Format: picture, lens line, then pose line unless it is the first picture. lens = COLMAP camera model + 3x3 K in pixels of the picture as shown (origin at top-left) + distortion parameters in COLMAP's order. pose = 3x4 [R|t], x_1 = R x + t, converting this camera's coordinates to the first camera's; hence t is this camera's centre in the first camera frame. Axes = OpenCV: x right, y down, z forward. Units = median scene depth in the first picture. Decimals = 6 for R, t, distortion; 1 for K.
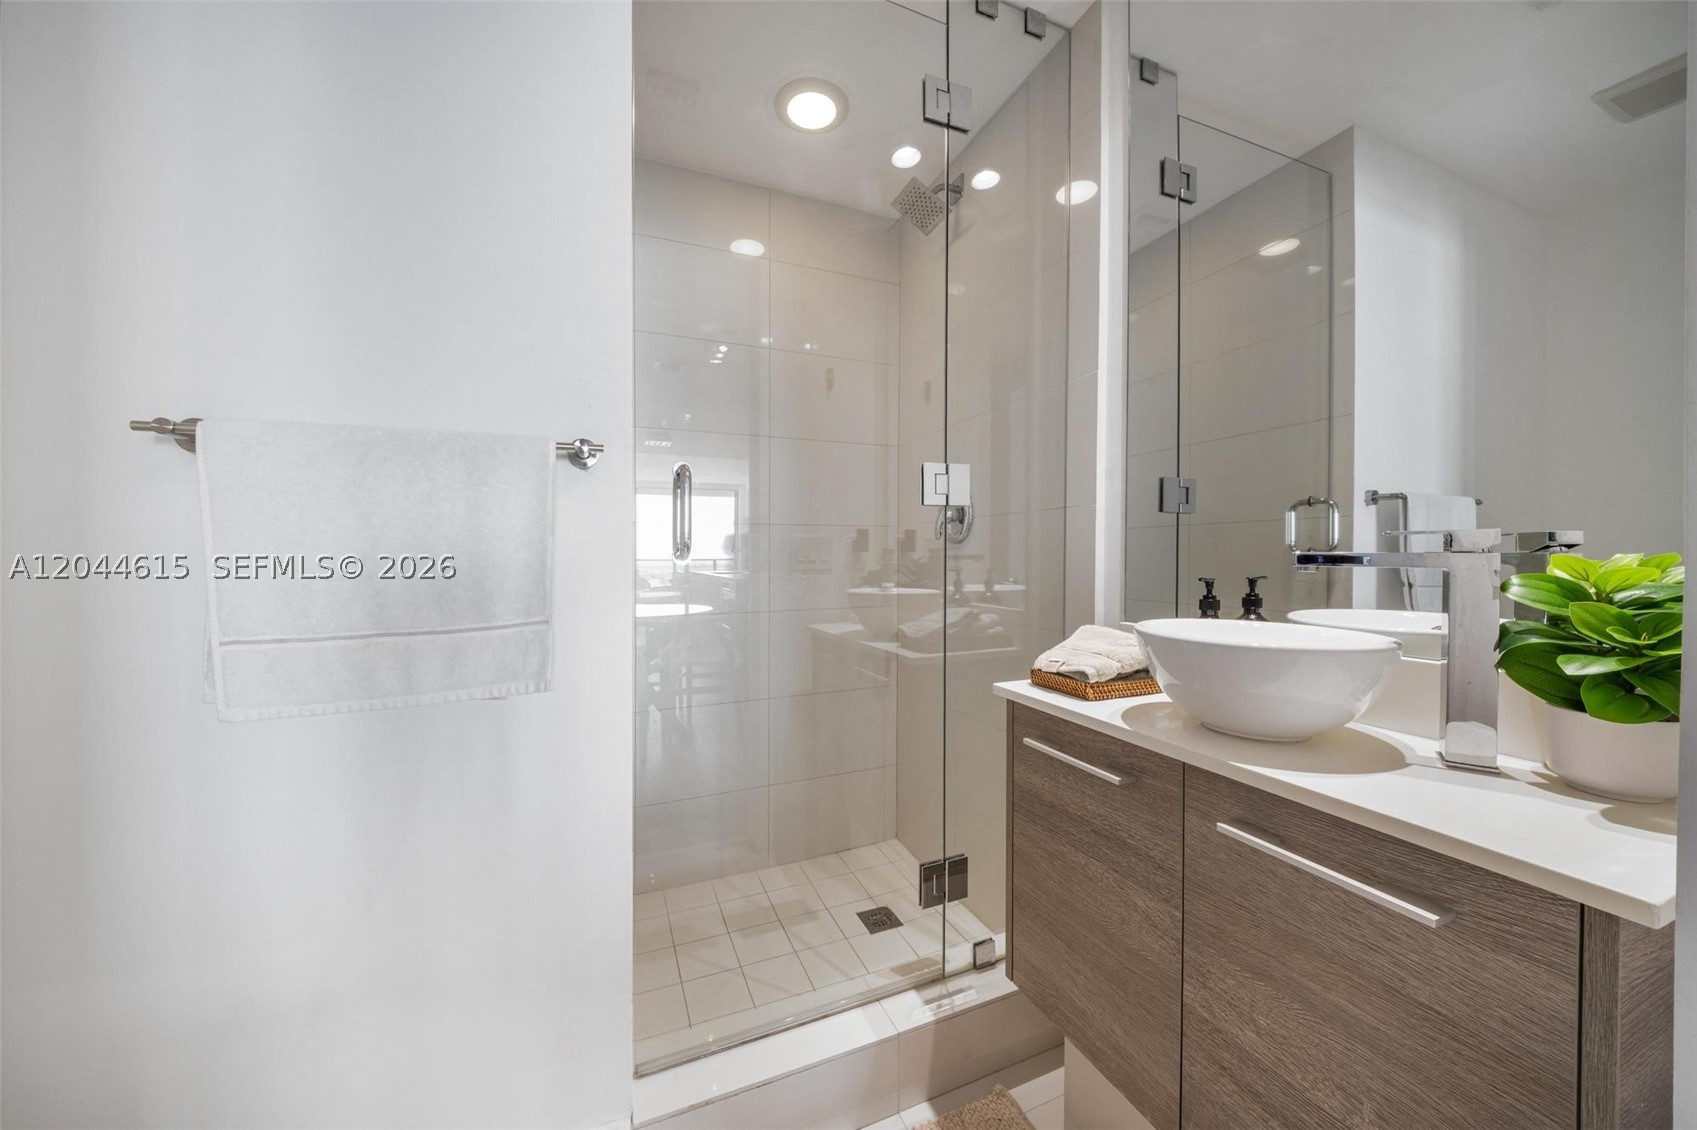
lens RADIAL K [[596.3, 0, 851.4], [0, 596.3, 551.3], [0, 0, 1]] dist [0.001660, -0.002560]
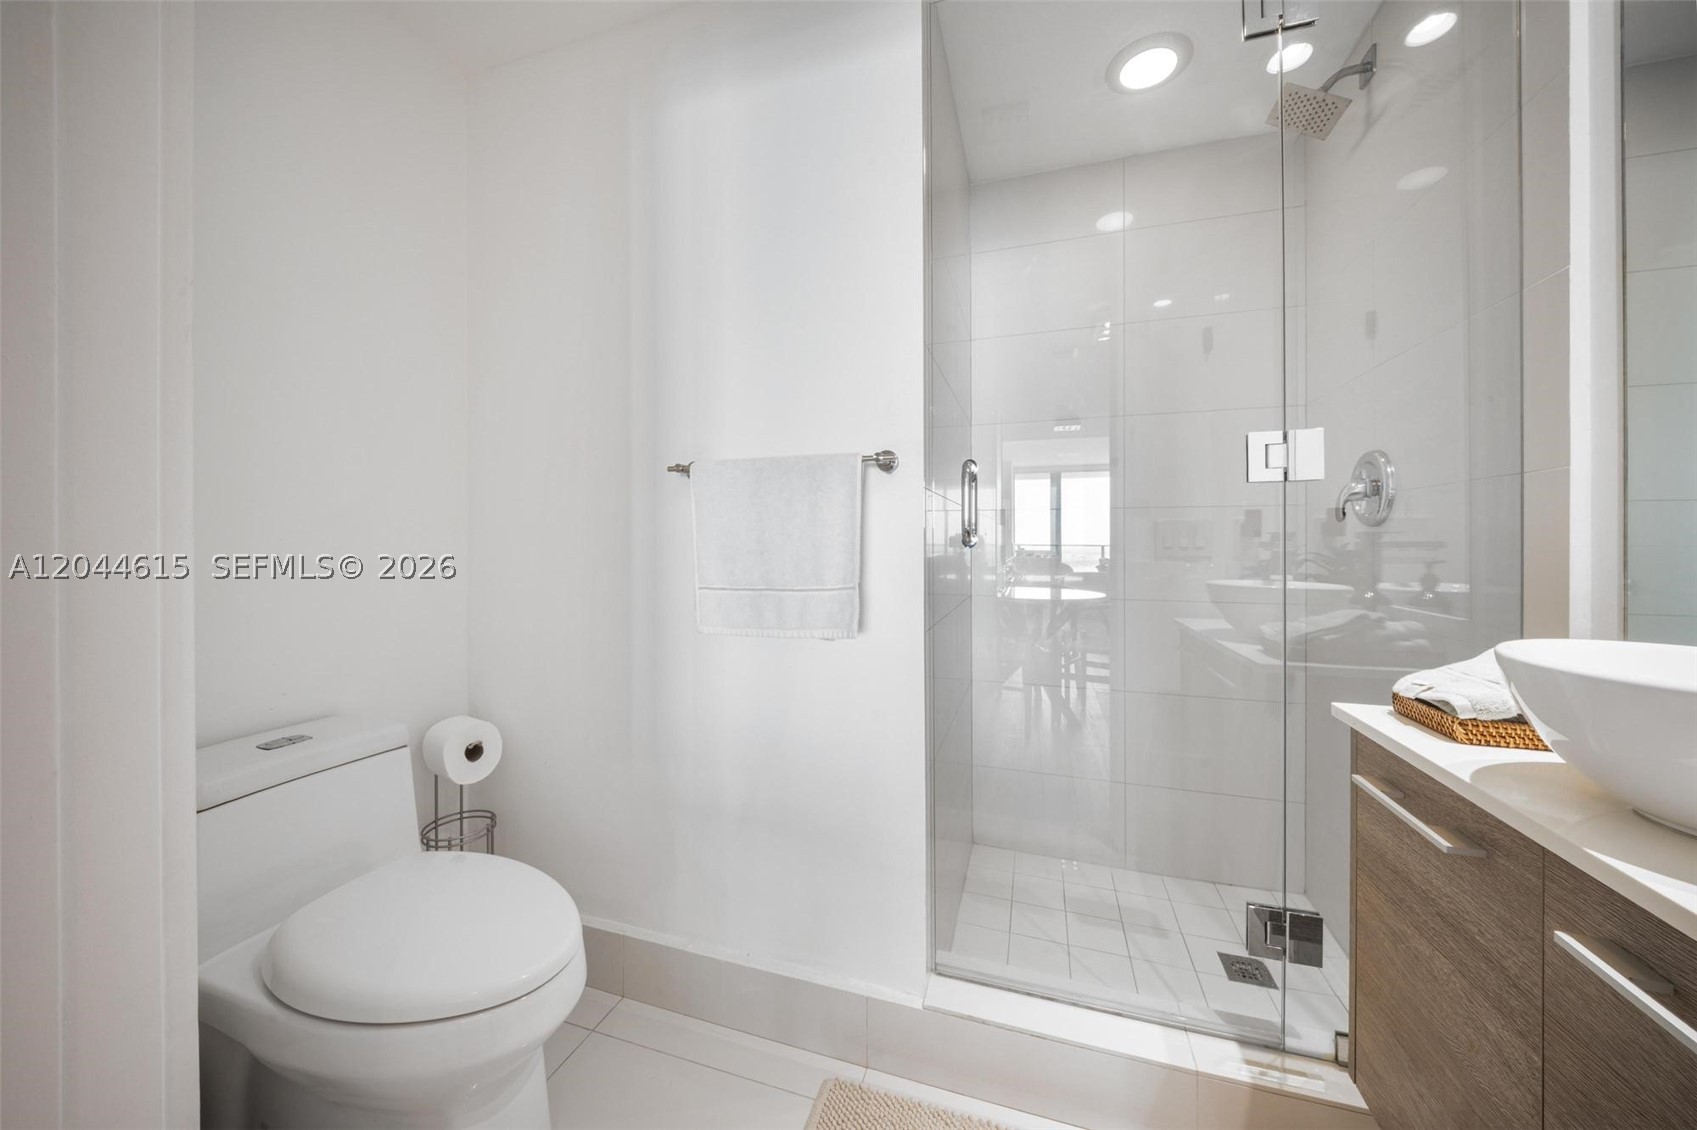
lens RADIAL K [[606.9, 0, 834.8], [0, 606.9, 533.1], [0, 0, 1]] dist [-0.010258, 0.000208]
pose [[0.743549, -0.002355, -0.668678, 0.255112], [-0.000920, 0.999989, -0.004544, -0.000493], [0.668681, 0.003994, 0.743538, -0.040896]]
